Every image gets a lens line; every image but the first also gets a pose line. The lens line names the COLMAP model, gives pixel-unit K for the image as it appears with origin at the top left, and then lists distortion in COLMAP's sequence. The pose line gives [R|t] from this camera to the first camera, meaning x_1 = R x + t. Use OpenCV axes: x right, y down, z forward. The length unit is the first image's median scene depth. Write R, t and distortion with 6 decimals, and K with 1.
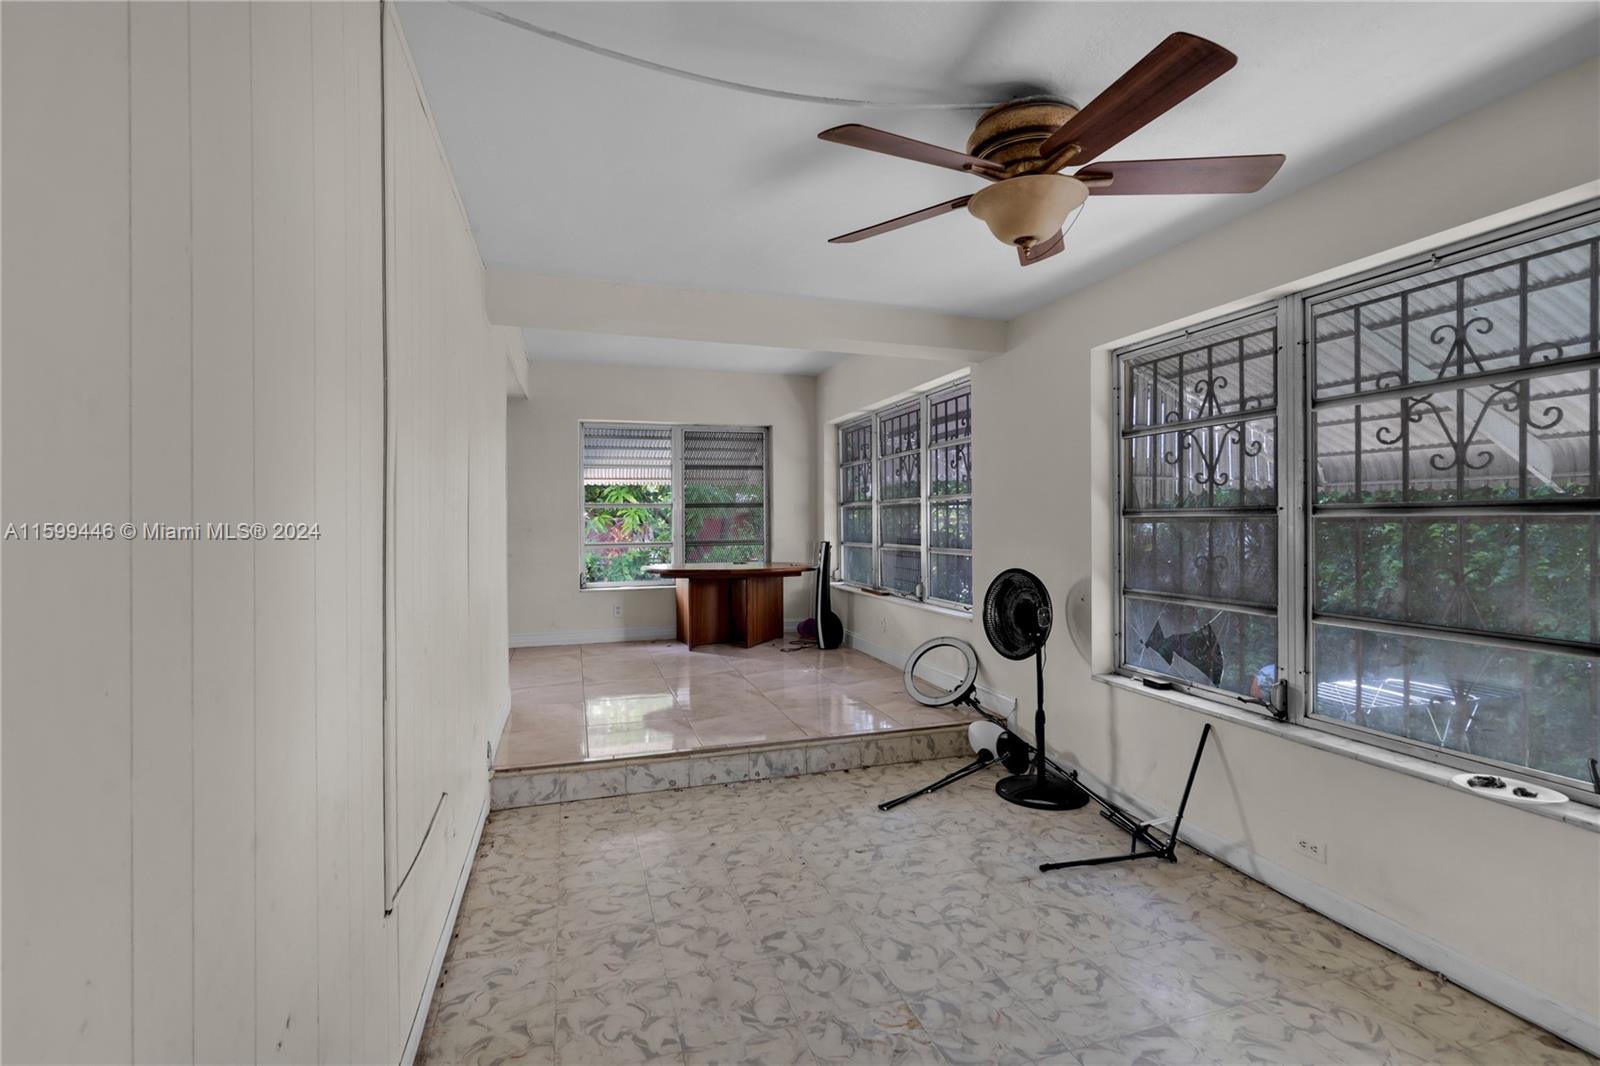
lens RADIAL K [[742.2, 0, 807.1], [0, 742.2, 515.9], [0, 0, 1]] dist [-0.001407, 0.000275]
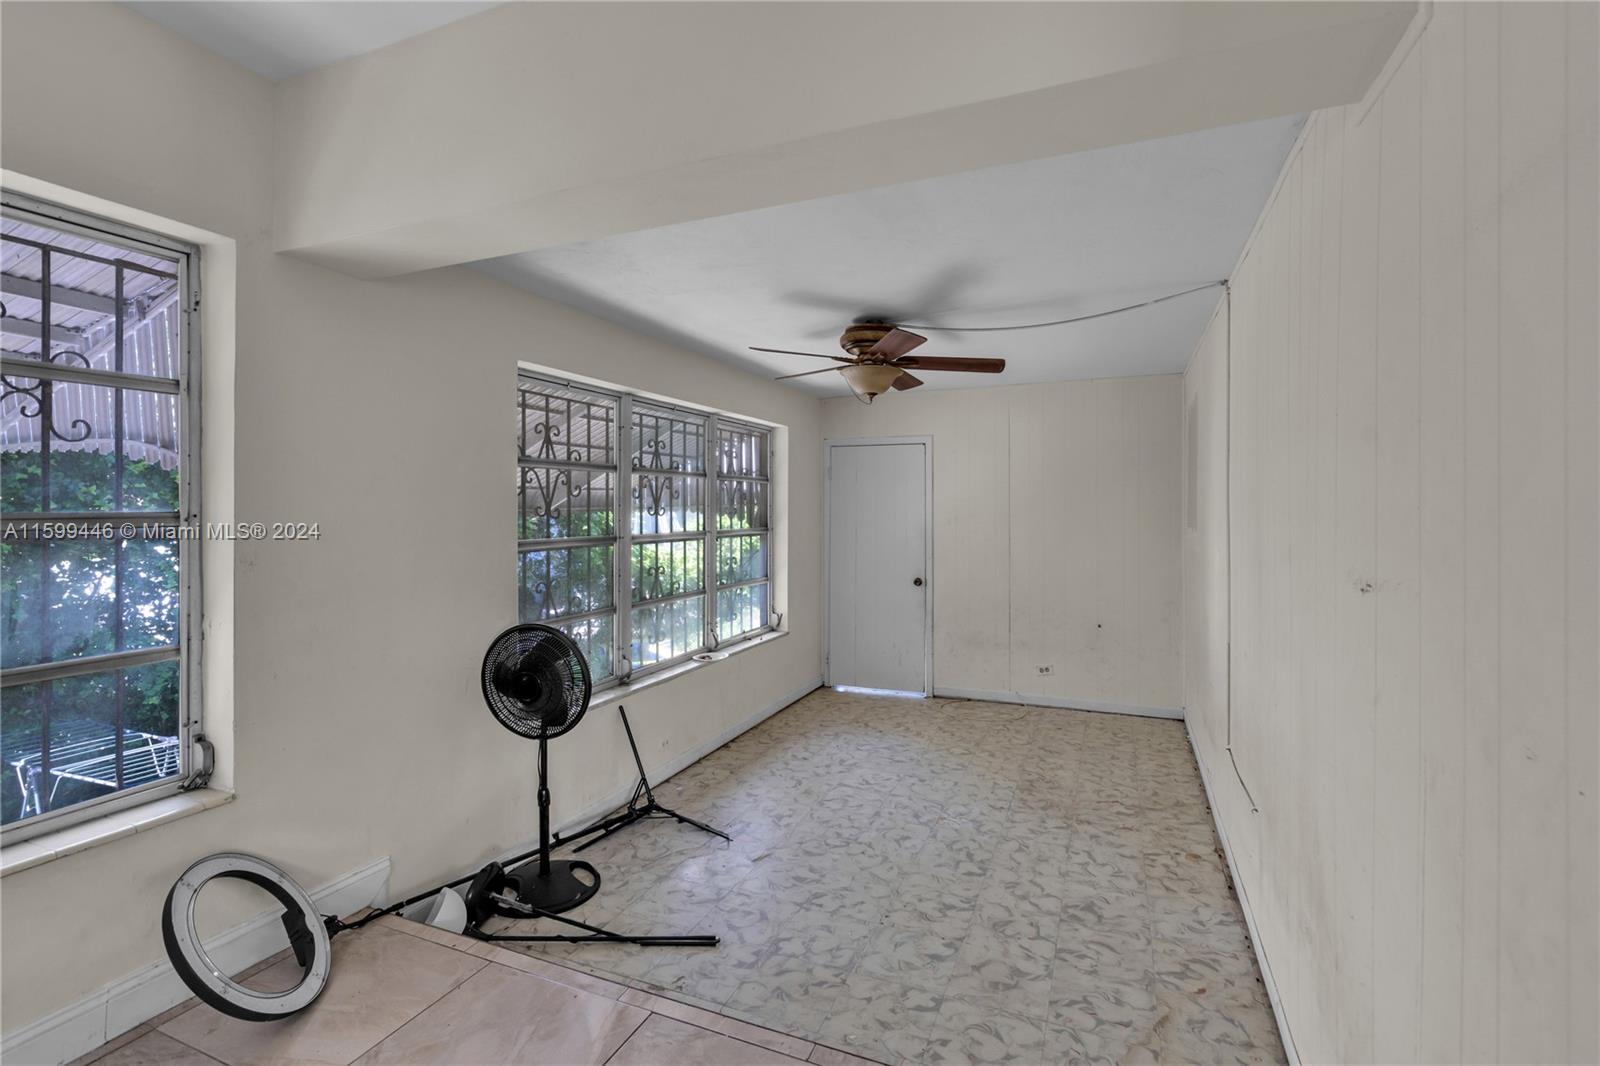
lens RADIAL K [[742.2, 0, 807.1], [0, 742.2, 515.9], [0, 0, 1]] dist [-0.001407, 0.000275]
pose [[-0.762450, 0.000545, 0.647047, -0.634224], [-0.000145, 0.999999, -0.001012, -0.056644], [-0.647047, -0.000866, -0.762449, 2.084408]]
